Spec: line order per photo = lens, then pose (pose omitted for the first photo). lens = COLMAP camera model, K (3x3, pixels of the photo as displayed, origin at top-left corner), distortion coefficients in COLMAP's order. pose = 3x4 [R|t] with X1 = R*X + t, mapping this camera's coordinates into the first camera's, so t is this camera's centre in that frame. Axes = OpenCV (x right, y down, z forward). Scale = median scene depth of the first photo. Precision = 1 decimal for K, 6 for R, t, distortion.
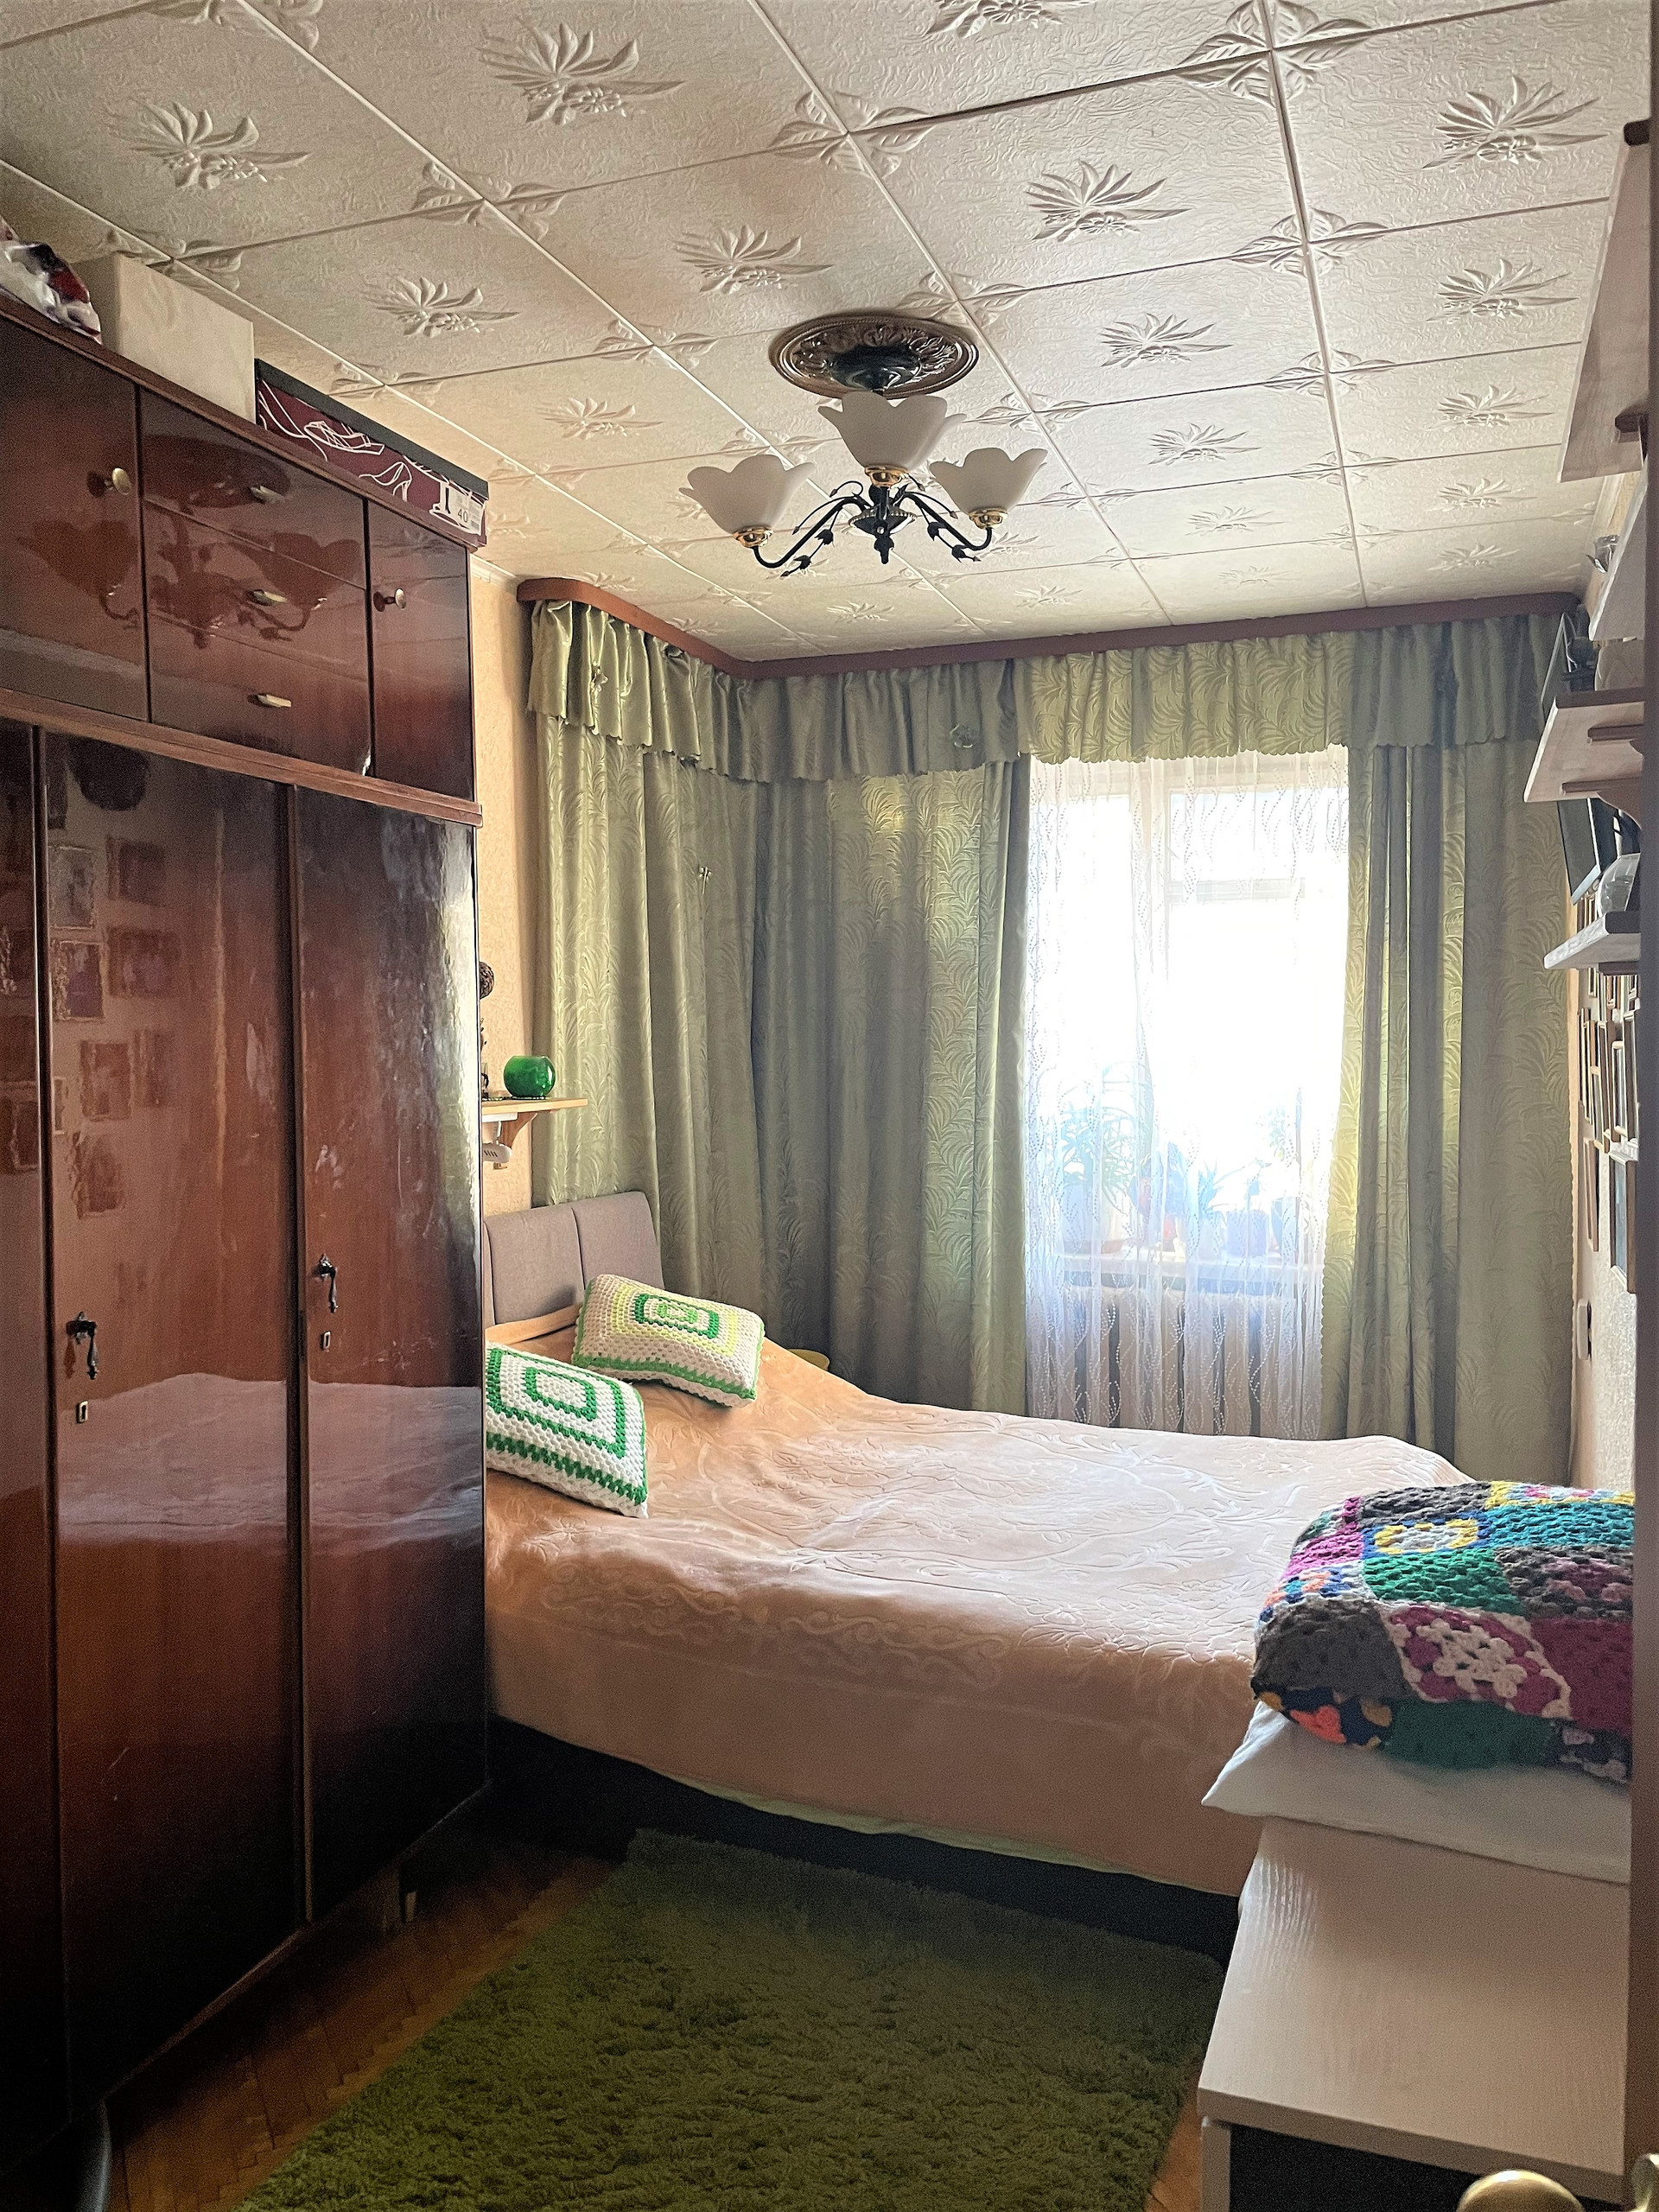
lens RADIAL K [[1740.5, 0, 840.3], [0, 1740.5, 1097.8], [0, 0, 1]] dist [0.120982, -0.138288]
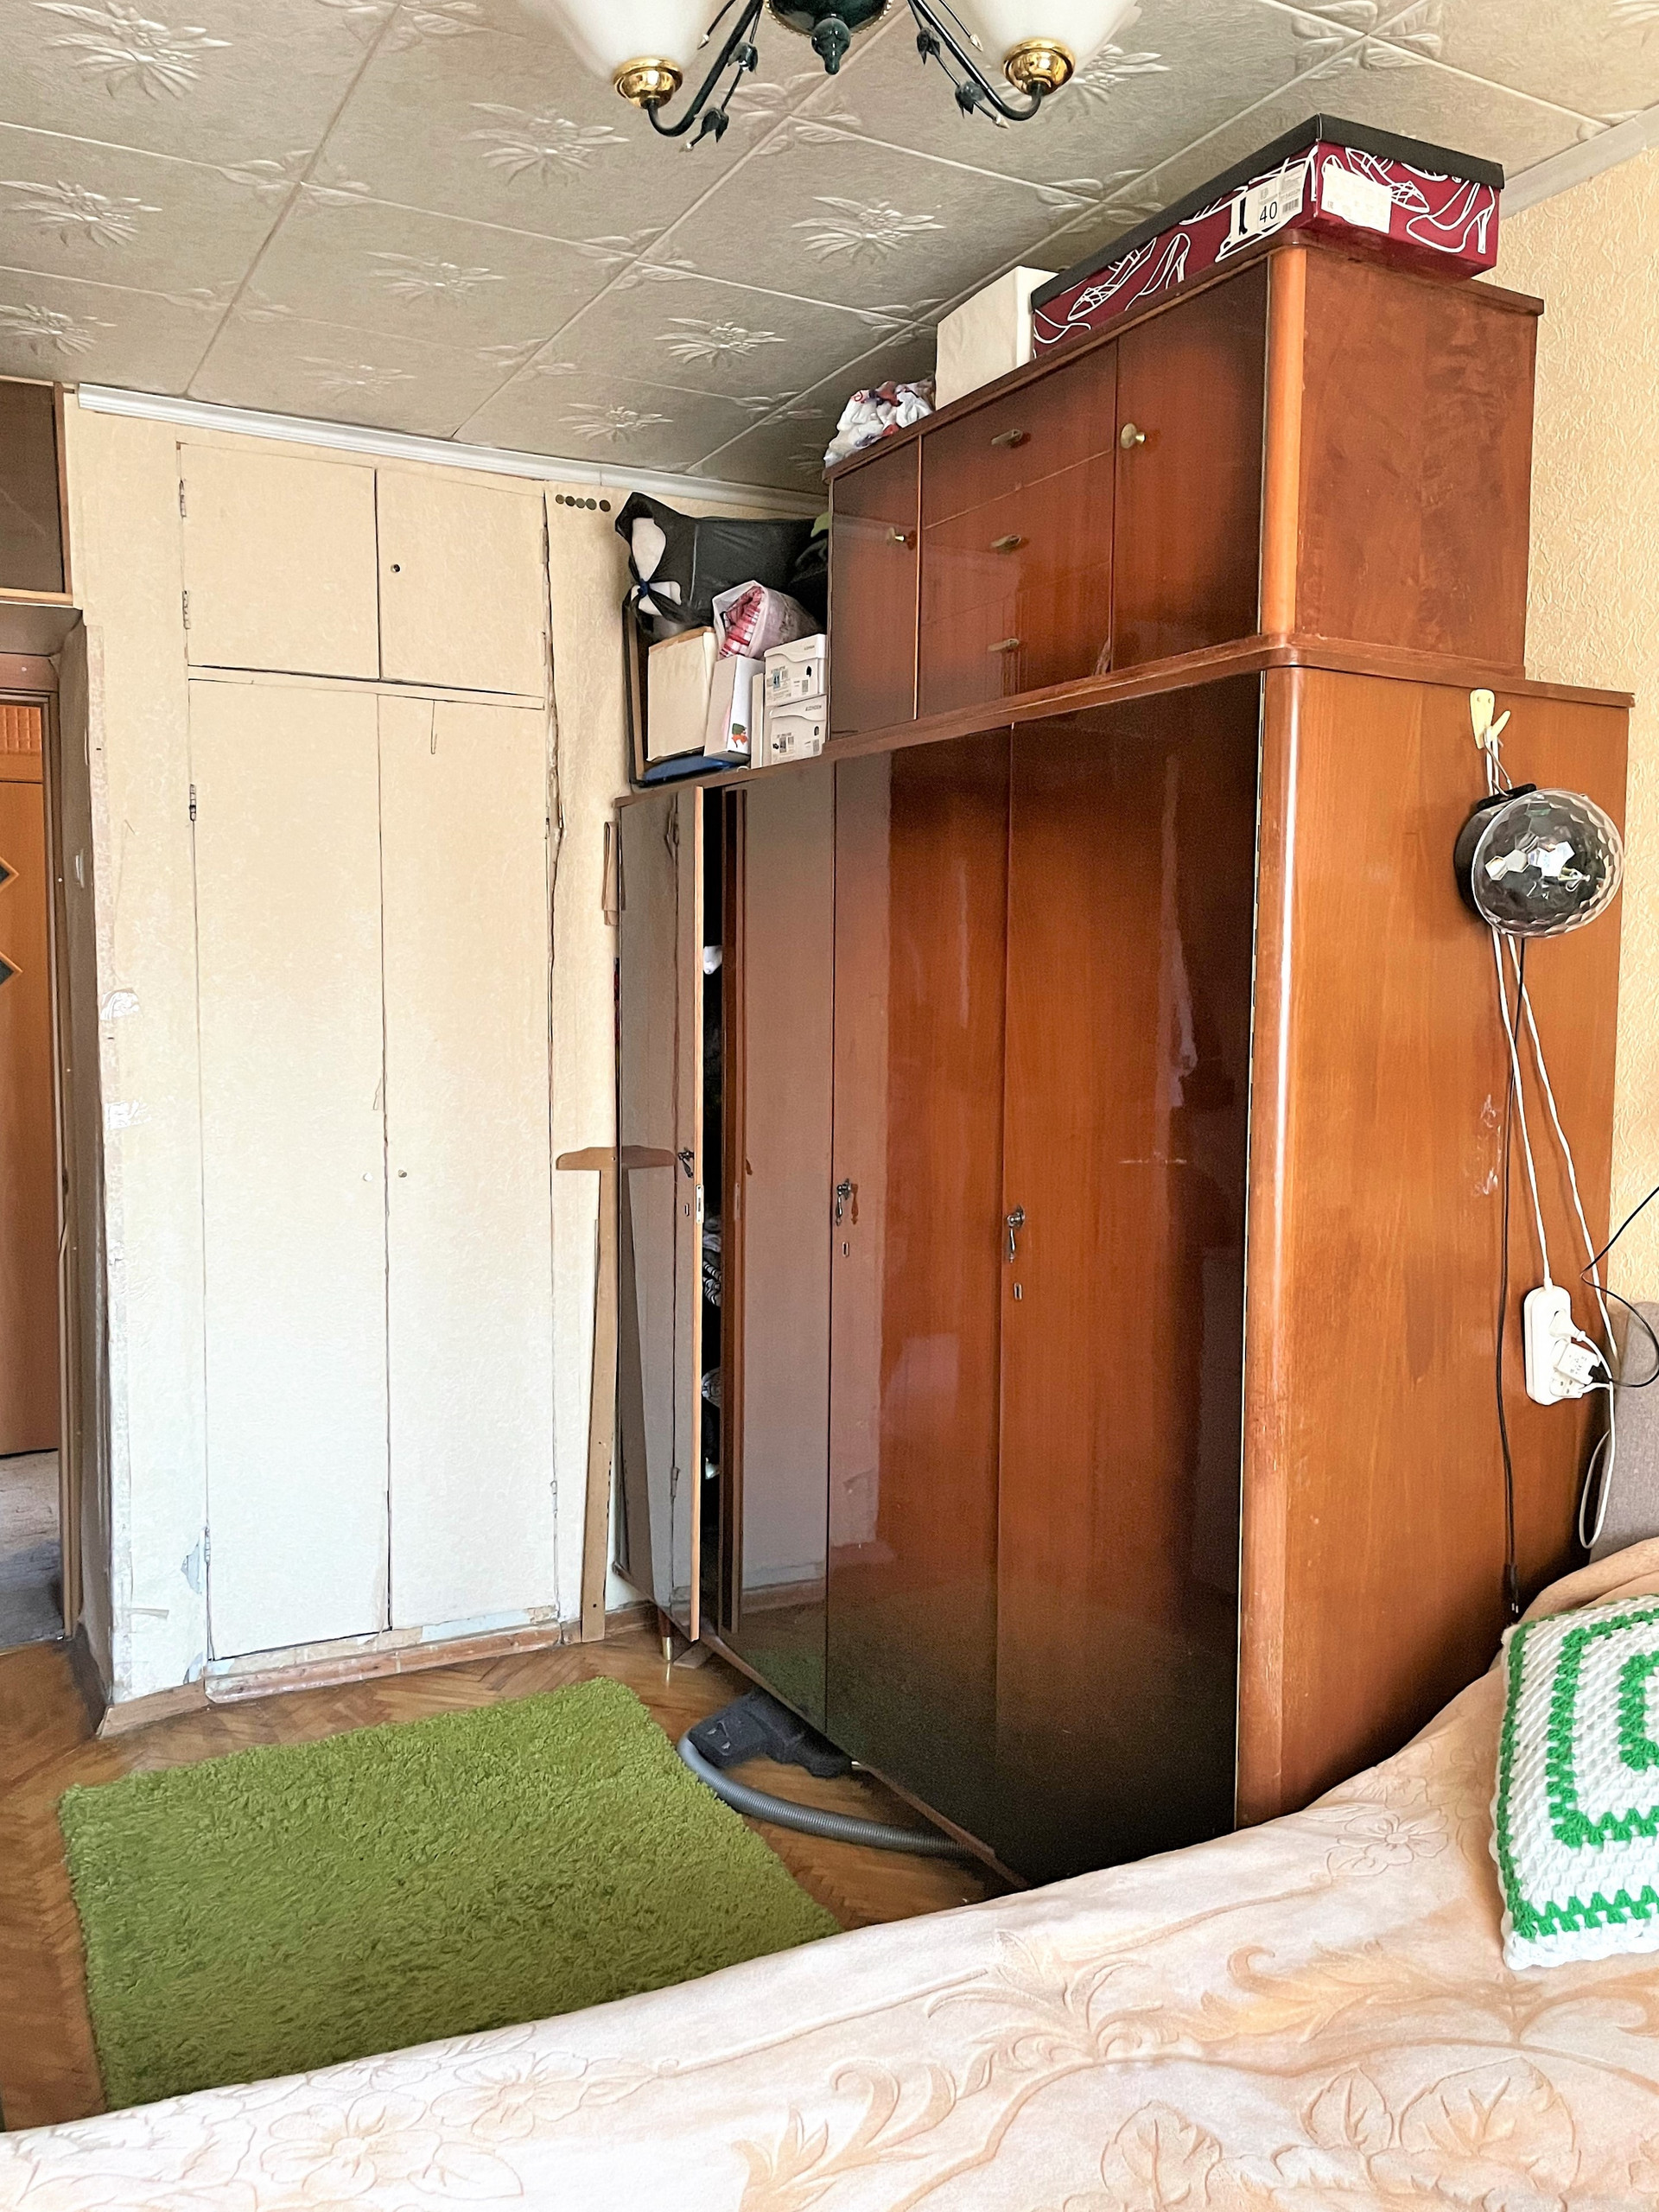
lens RADIAL K [[1740.5, 0, 840.3], [0, 1740.5, 1097.8], [0, 0, 1]] dist [0.120982, -0.138288]
pose [[-0.661981, 0.057828, -0.747287, 0.443448], [-0.028382, 0.994370, 0.102090, -0.055103], [0.748983, 0.088791, -0.656613, 1.391495]]
